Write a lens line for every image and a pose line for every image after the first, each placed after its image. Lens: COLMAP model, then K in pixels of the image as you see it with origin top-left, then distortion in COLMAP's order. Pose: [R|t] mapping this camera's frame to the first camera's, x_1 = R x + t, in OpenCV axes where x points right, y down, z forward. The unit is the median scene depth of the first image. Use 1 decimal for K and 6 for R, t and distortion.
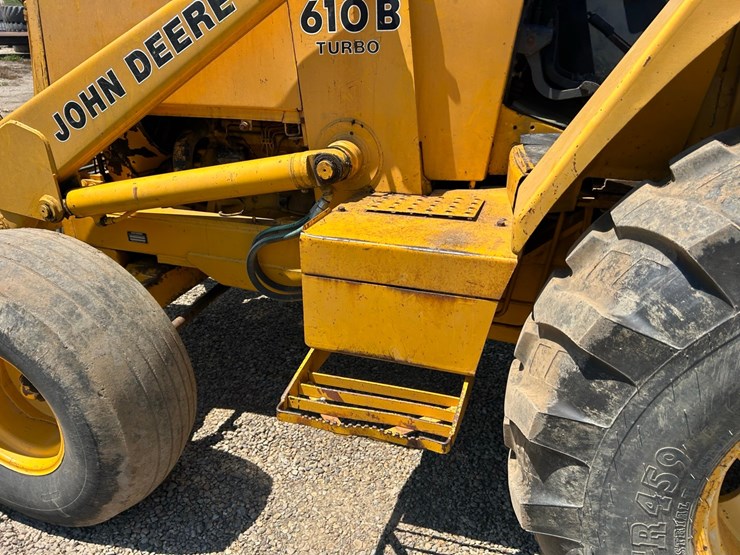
lens RADIAL K [[569.7, 0, 369.7], [0, 569.7, 274.3], [0, 0, 1]] dist [0.032957, -0.041837]
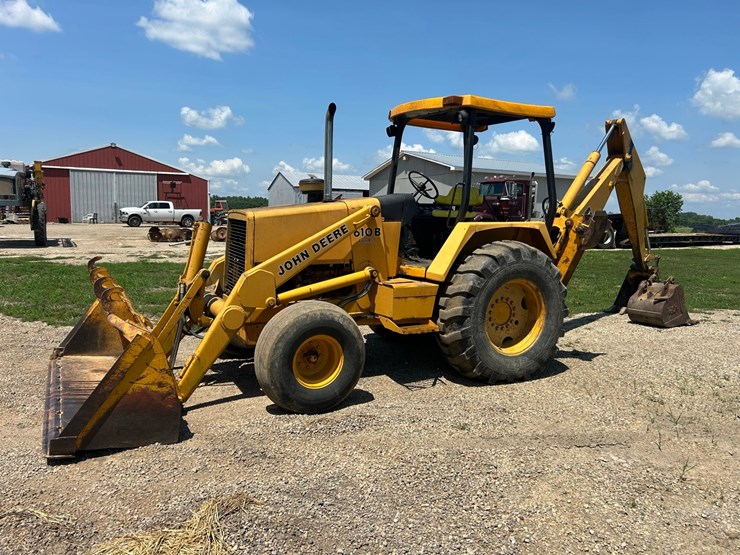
lens RADIAL K [[569.7, 0, 369.7], [0, 569.7, 274.3], [0, 0, 1]] dist [0.032957, -0.041837]
pose [[0.681970, -0.068035, 0.728209, -2.525704], [0.272548, 0.947589, -0.166711, 0.371027], [-0.678700, 0.312164, 0.664770, -1.223181]]
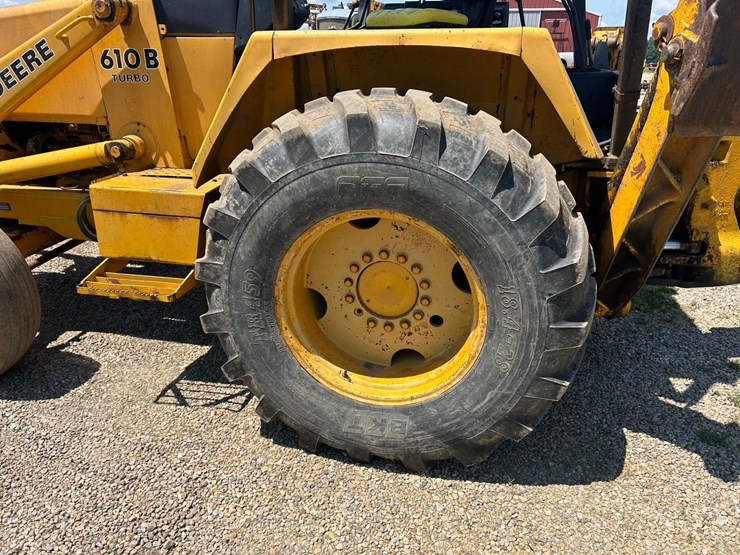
lens RADIAL K [[569.7, 0, 369.7], [0, 569.7, 274.3], [0, 0, 1]] dist [0.032957, -0.041837]
pose [[0.992117, -0.031443, 0.121302, 0.420678], [0.035354, 0.998918, -0.030223, 0.235249], [-0.120221, 0.034274, 0.992155, -0.682180]]
